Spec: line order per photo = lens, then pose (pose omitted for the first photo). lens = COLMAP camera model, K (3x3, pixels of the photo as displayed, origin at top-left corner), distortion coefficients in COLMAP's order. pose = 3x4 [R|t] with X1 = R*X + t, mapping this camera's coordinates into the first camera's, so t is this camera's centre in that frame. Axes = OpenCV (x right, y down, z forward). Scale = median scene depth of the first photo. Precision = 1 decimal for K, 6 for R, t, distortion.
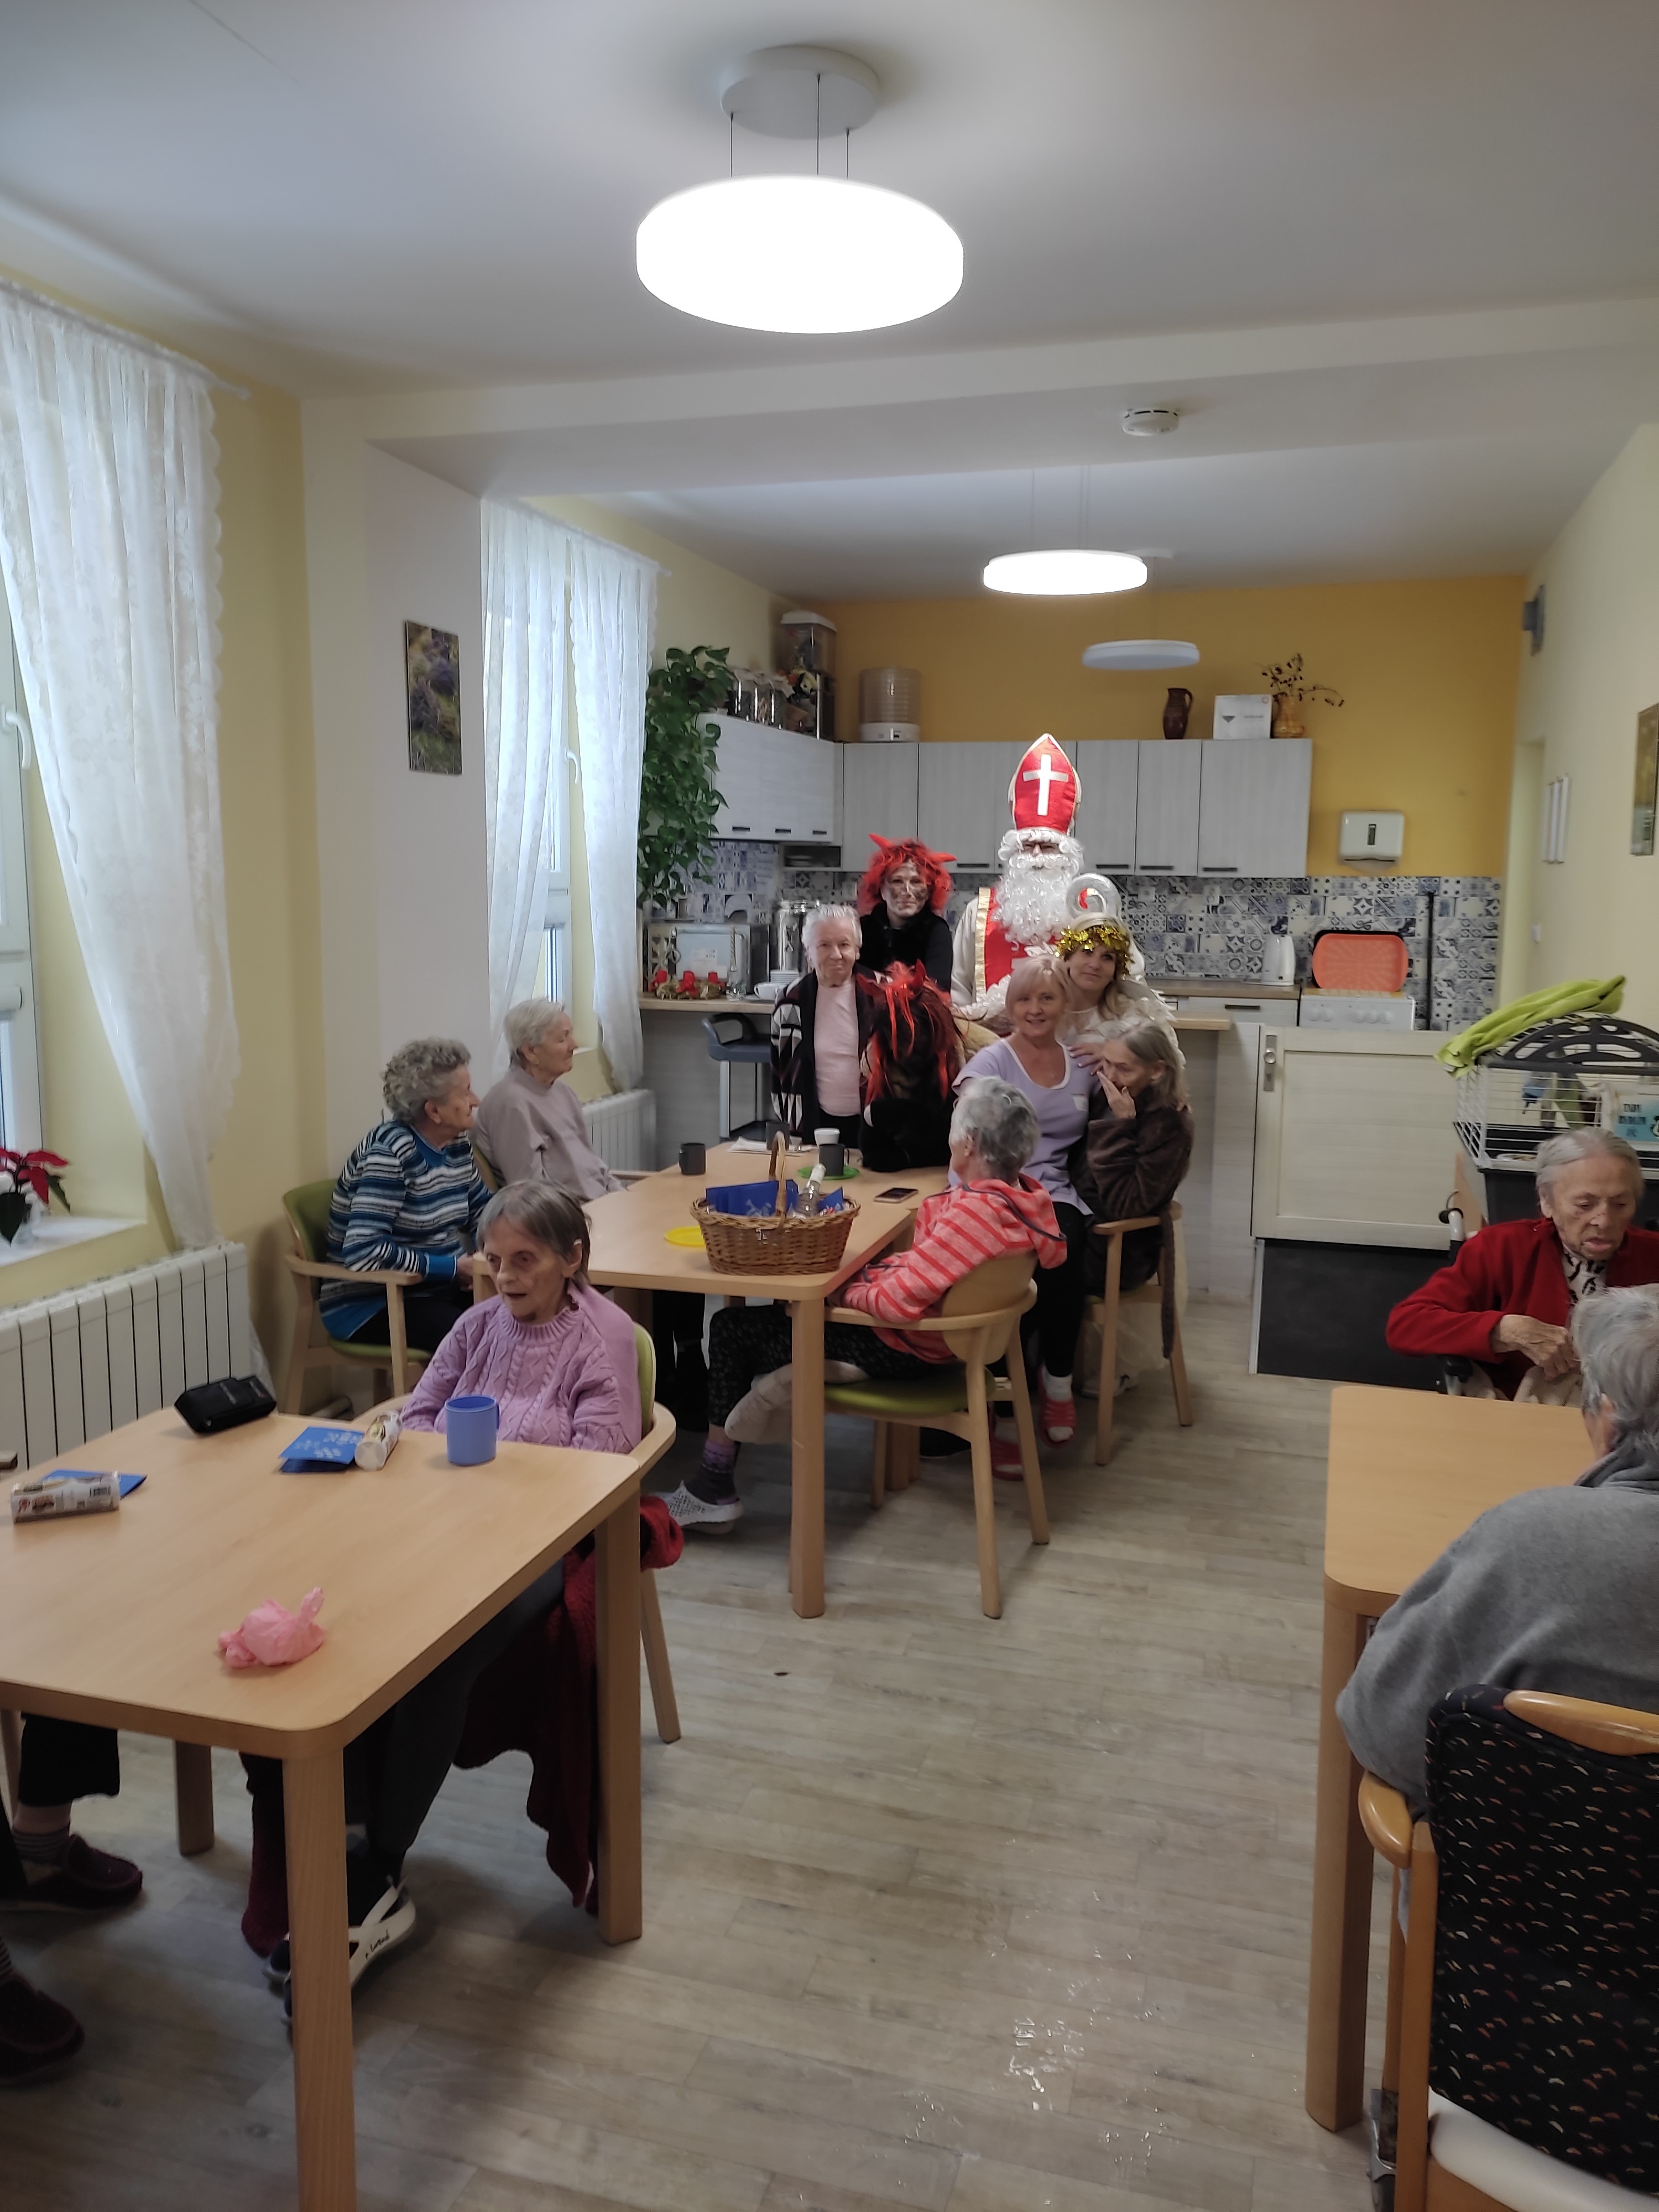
lens RADIAL K [[1623.3, 0, 834.4], [0, 1623.3, 1085.3], [0, 0, 1]] dist [0.053140, -0.032210]
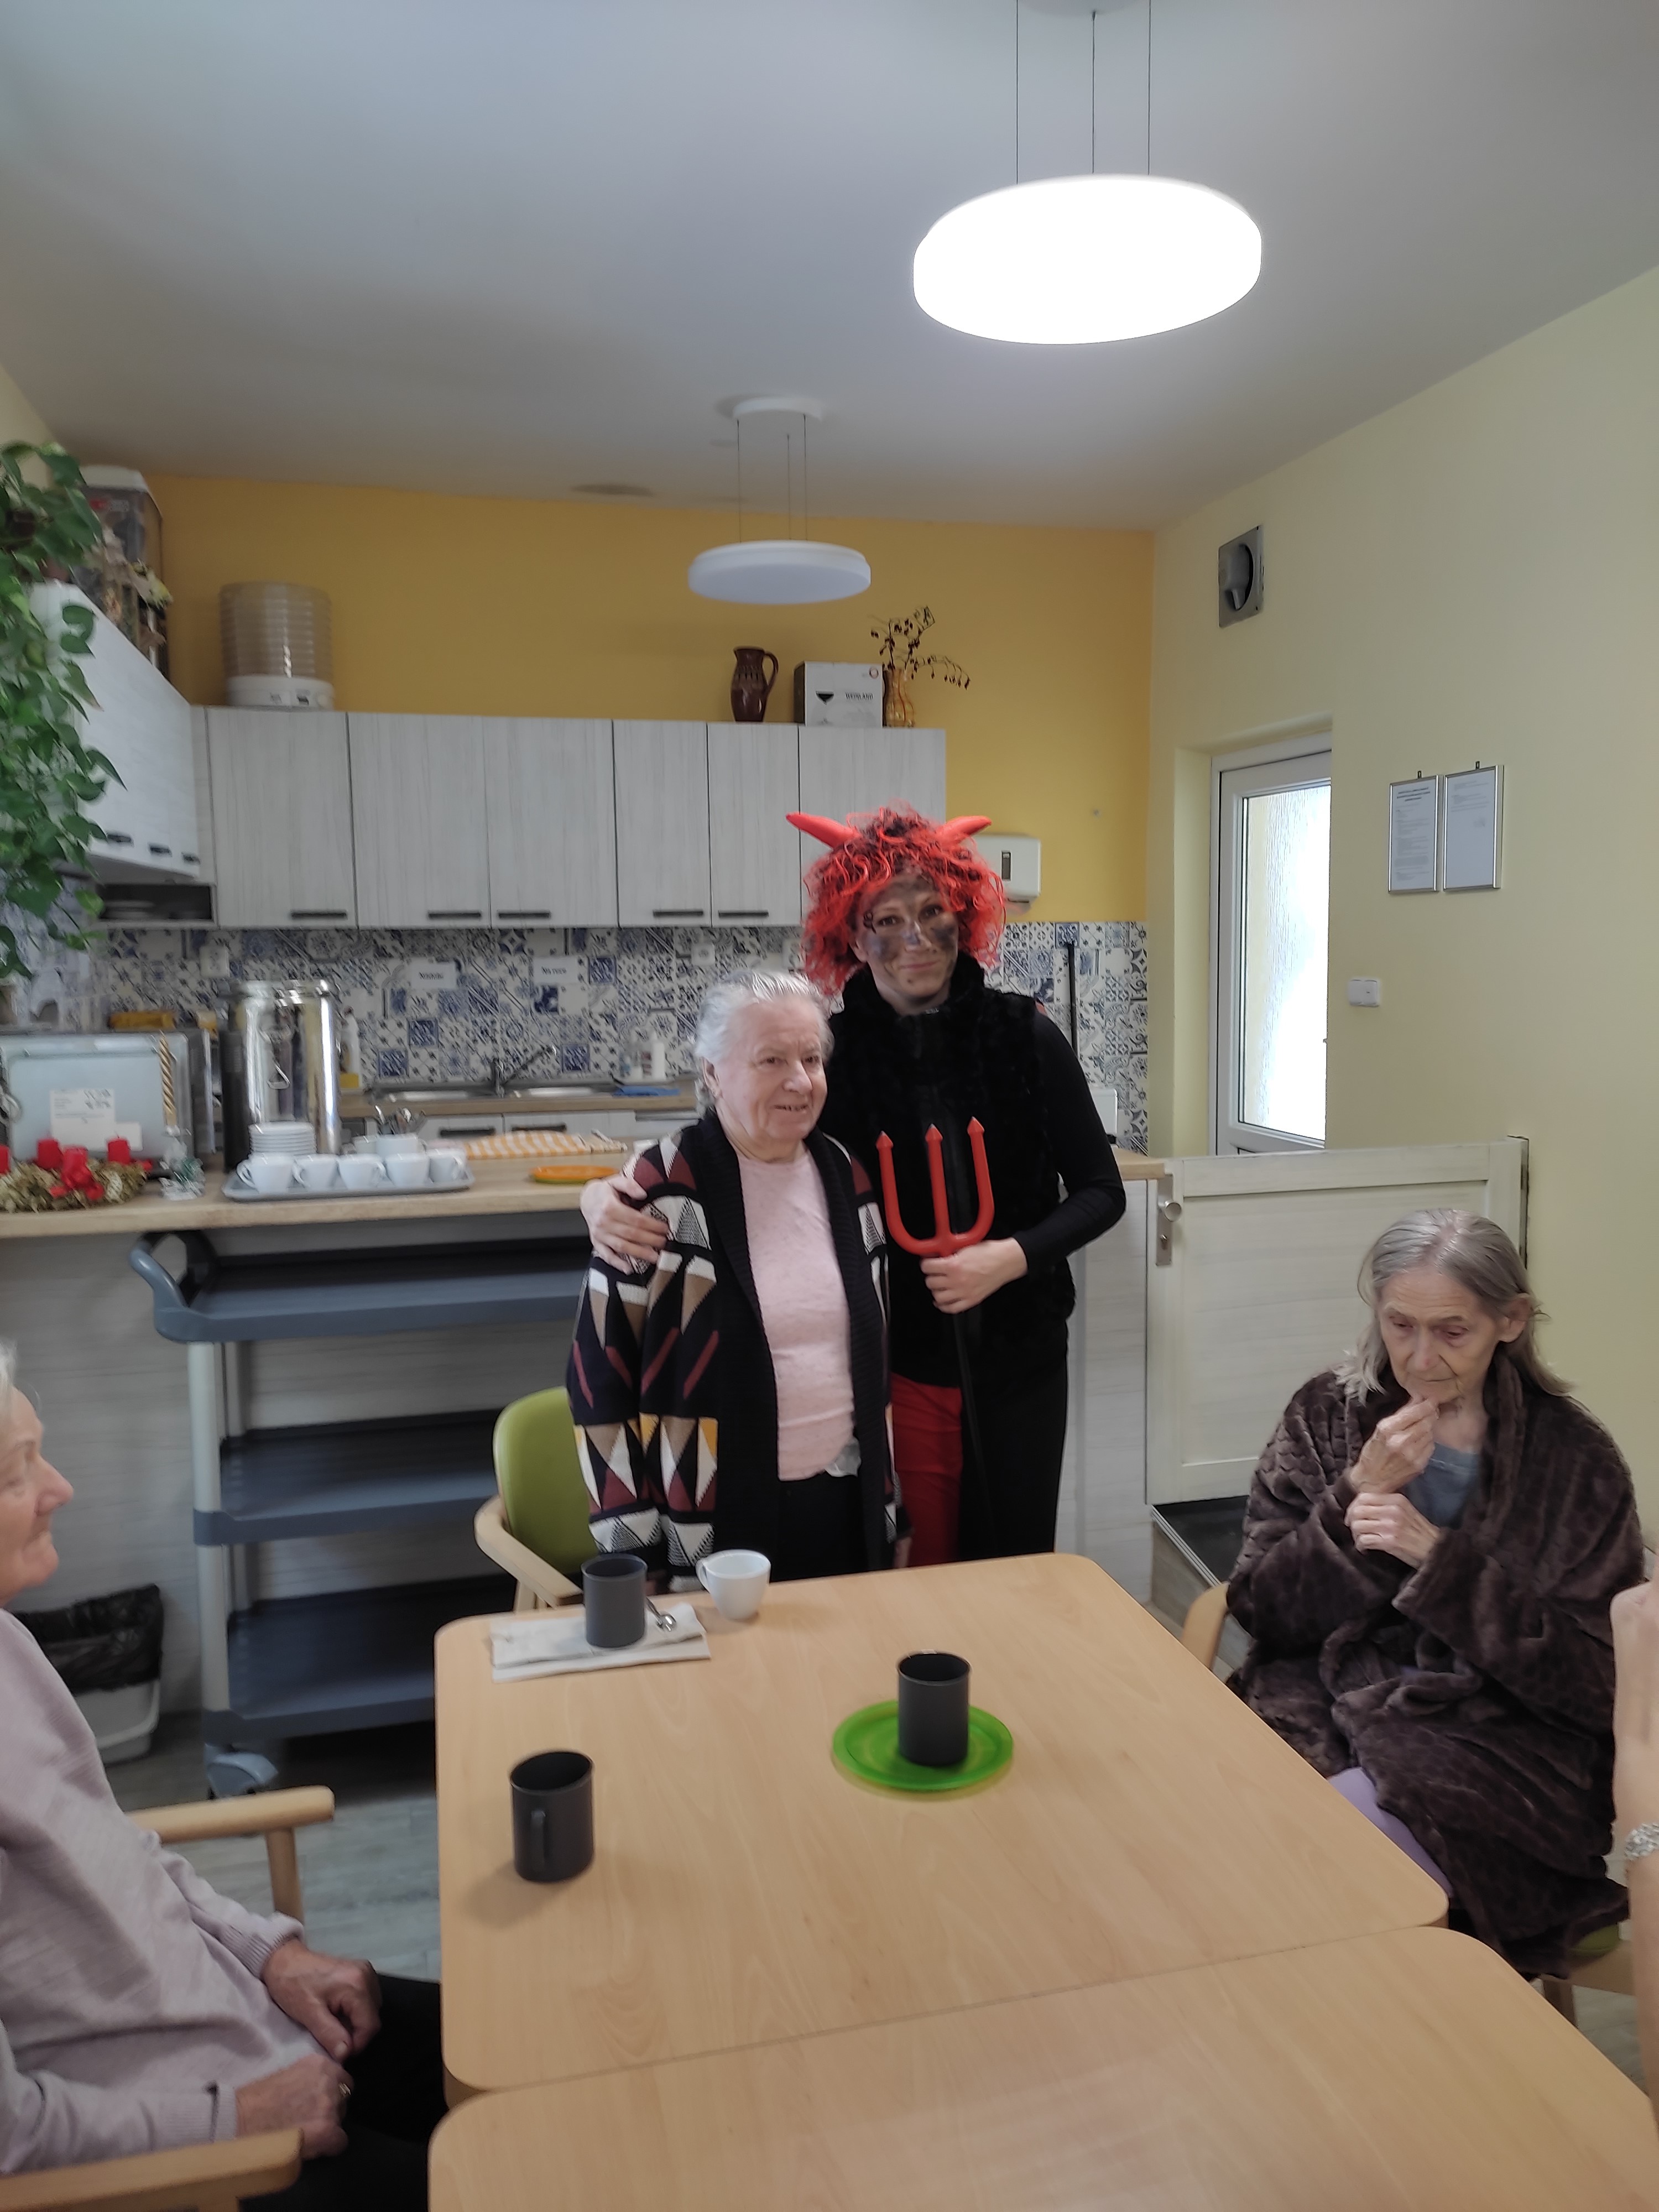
lens RADIAL K [[1623.3, 0, 834.4], [0, 1623.3, 1085.3], [0, 0, 1]] dist [0.053140, -0.032210]
pose [[0.854328, -0.067395, 0.515346, -0.116872], [0.087428, 0.996063, -0.014675, -0.050998], [-0.512328, 0.057593, 0.856856, 0.415255]]
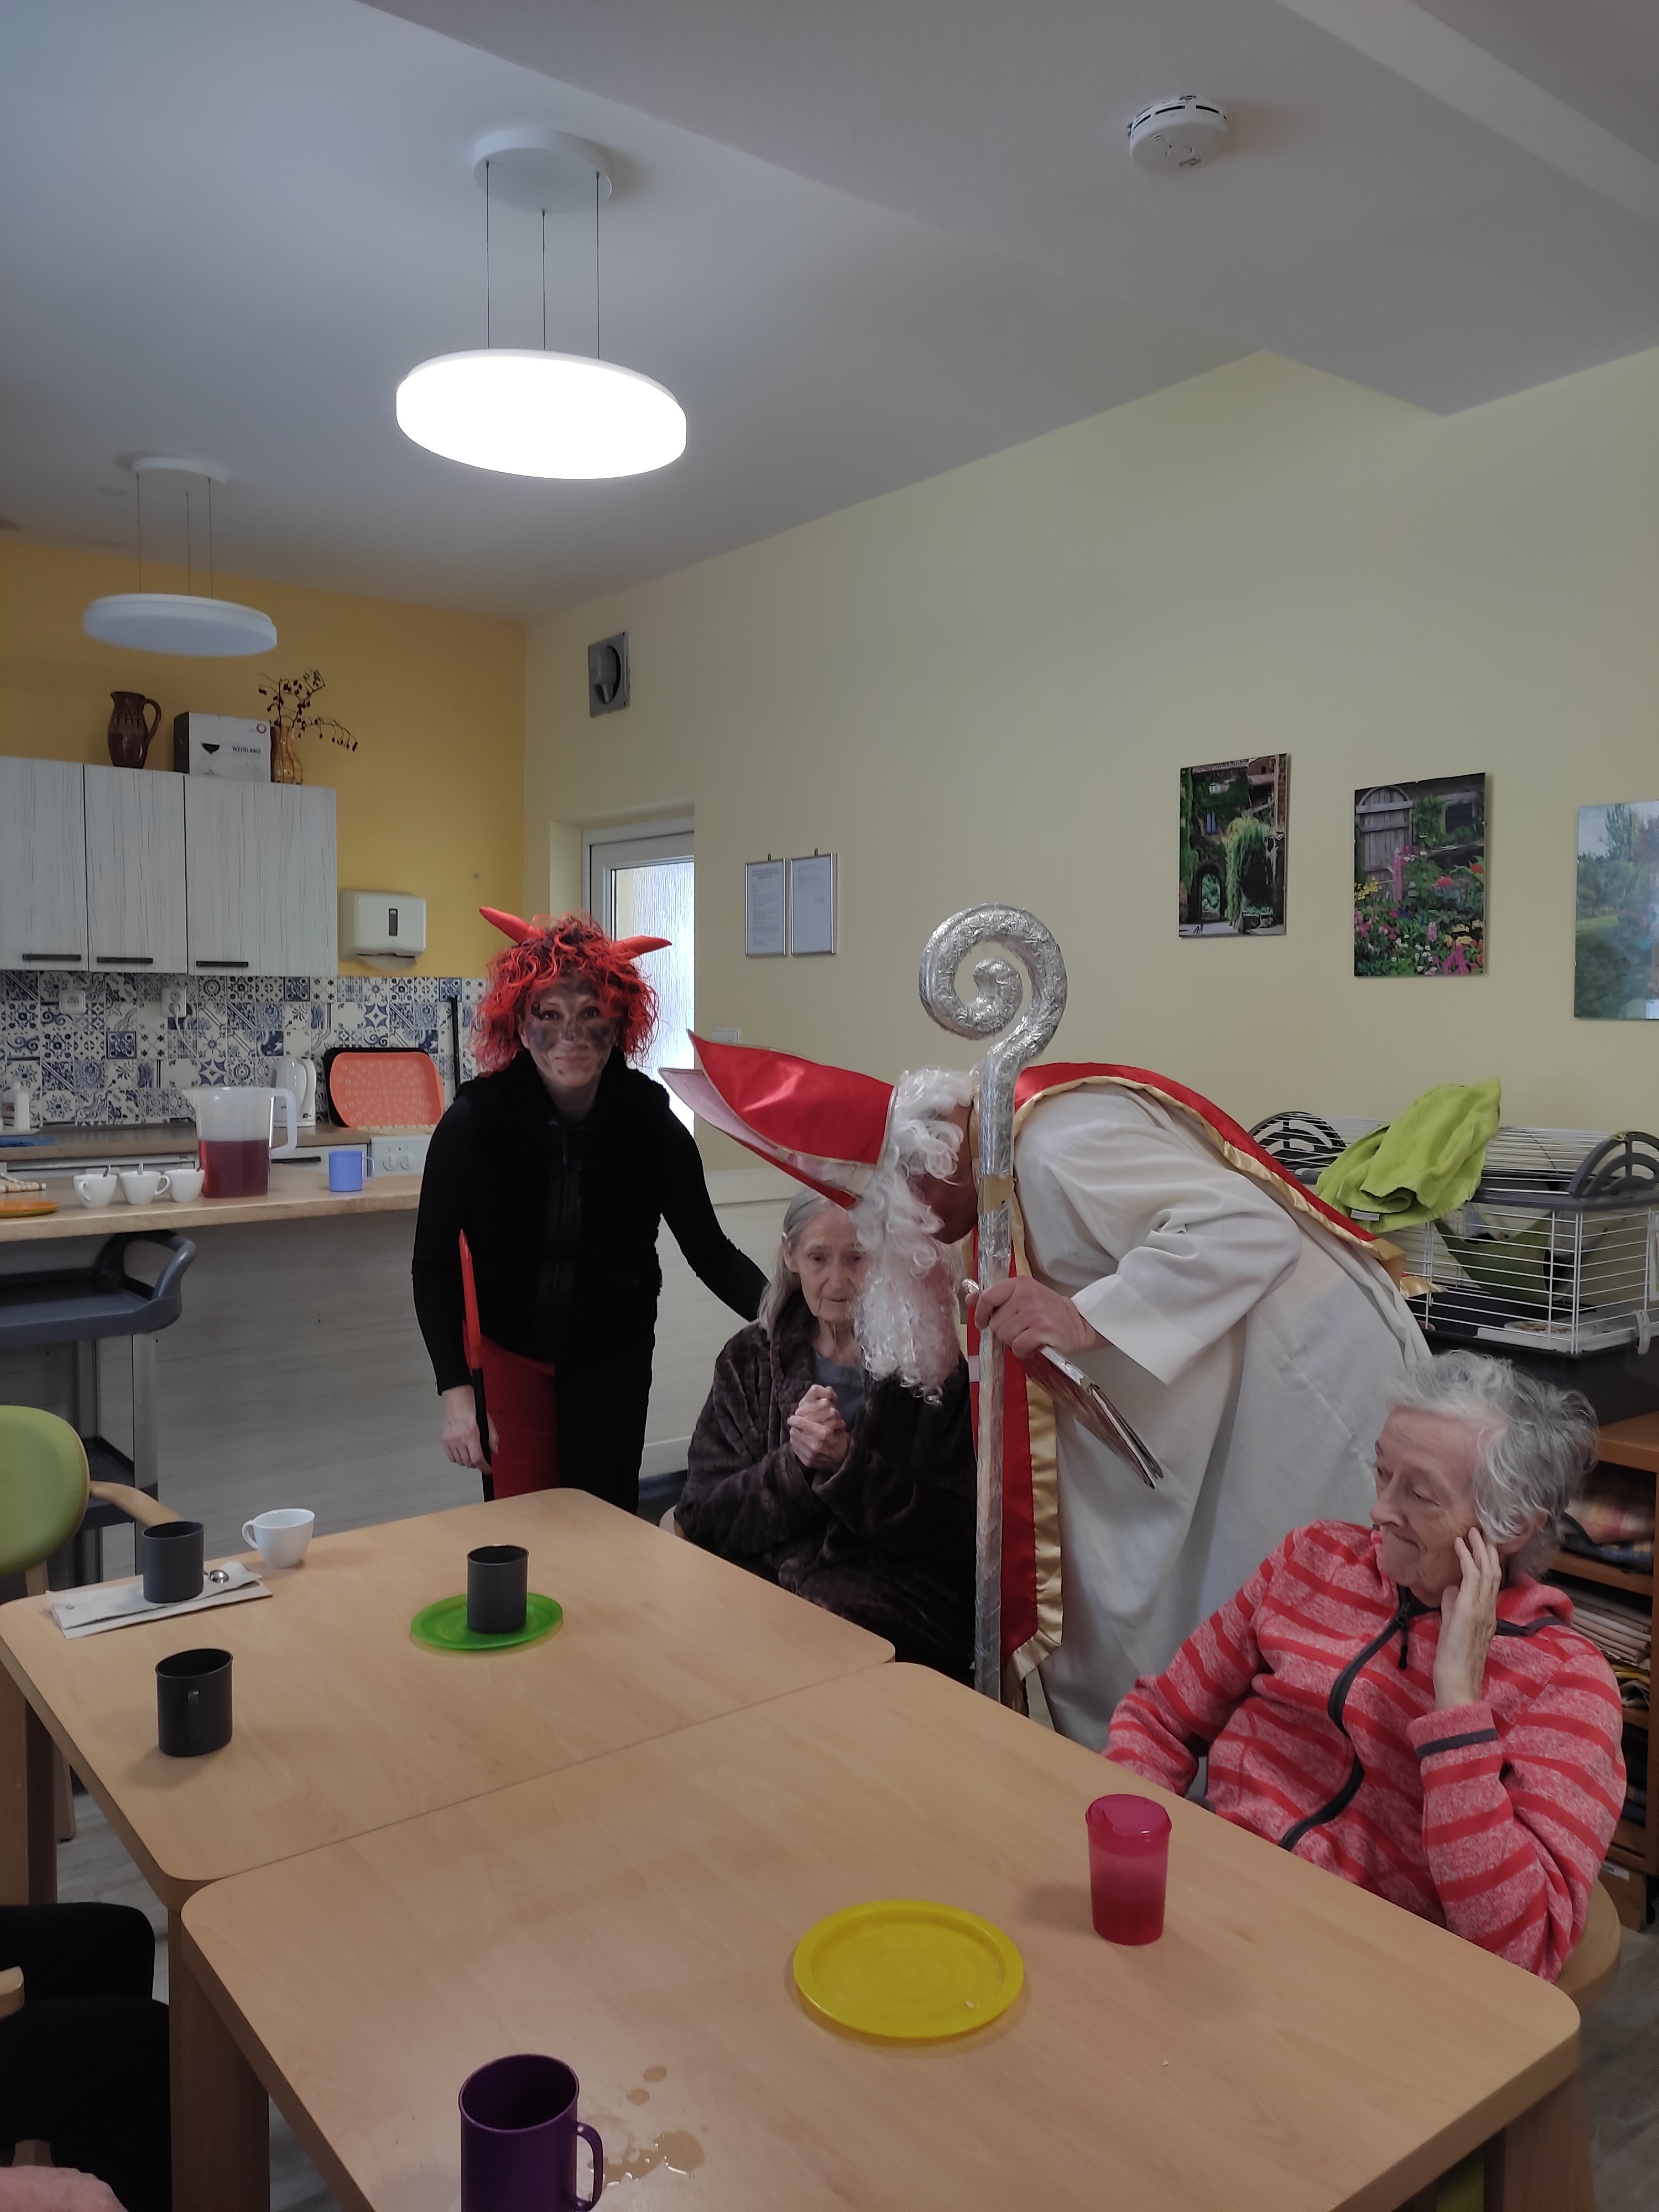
lens RADIAL K [[1618.4, 0, 864.4], [0, 1618.4, 1091.4], [0, 0, 1]] dist [0.003180, -0.004363]
pose [[0.557744, -0.052060, 0.828379, -0.176601], [0.109104, 0.993970, -0.010992, -0.041834], [-0.822811, 0.096510, 0.560060, 0.396494]]
